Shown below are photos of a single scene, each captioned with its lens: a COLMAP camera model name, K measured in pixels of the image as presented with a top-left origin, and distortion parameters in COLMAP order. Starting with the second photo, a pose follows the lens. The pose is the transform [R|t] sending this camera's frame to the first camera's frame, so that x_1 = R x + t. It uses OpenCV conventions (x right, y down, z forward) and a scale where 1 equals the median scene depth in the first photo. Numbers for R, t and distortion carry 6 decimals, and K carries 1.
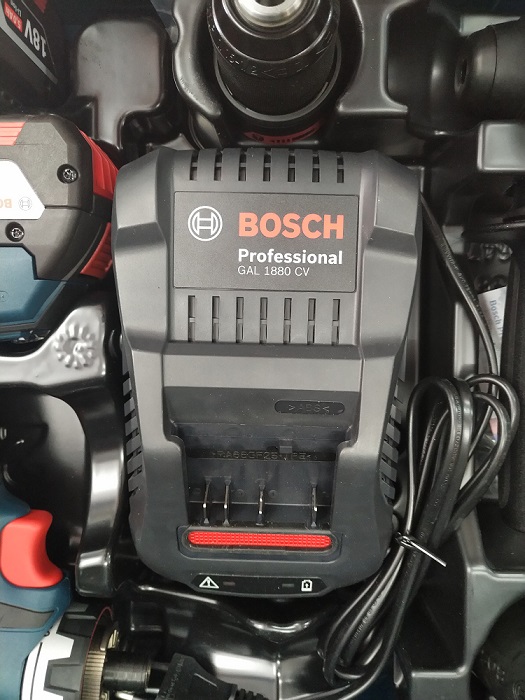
lens RADIAL K [[507.1, 0, 262.5], [0, 507.1, 350.0], [0, 0, 1]] dist [0.000090, 0.001160]
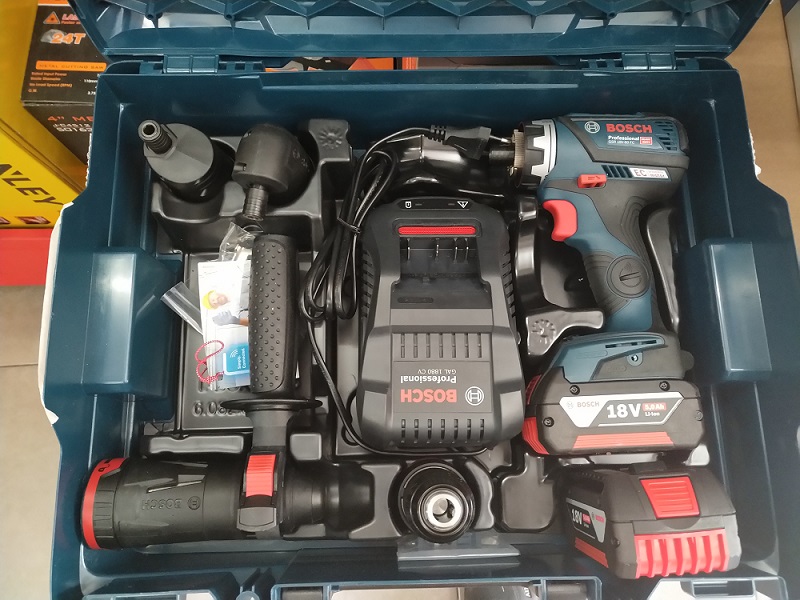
lens RADIAL K [[755.2, 0, 400.0], [0, 755.2, 300.0], [0, 0, 1]] dist [0.002311, 0.022248]
pose [[-0.999244, 0.028964, -0.025950, 0.213828], [-0.032747, -0.986617, 0.159732, -0.321437], [-0.020976, 0.160461, 0.986819, -1.725798]]
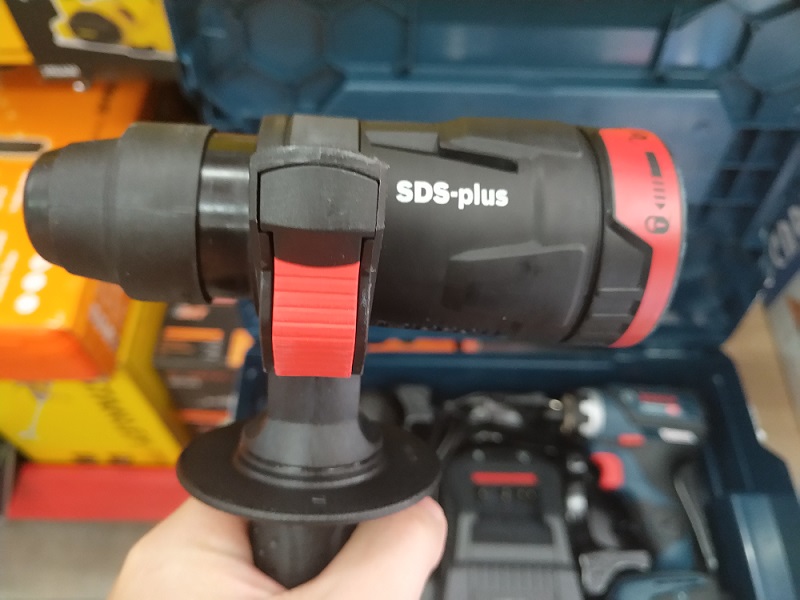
lens RADIAL K [[755.2, 0, 400.0], [0, 755.2, 300.0], [0, 0, 1]] dist [0.002311, 0.022248]
pose [[-0.999825, 0.000107, -0.018734, 0.520388], [-0.008973, -0.880560, 0.473850, -0.515139], [-0.016445, 0.473935, 0.880406, -2.340685]]
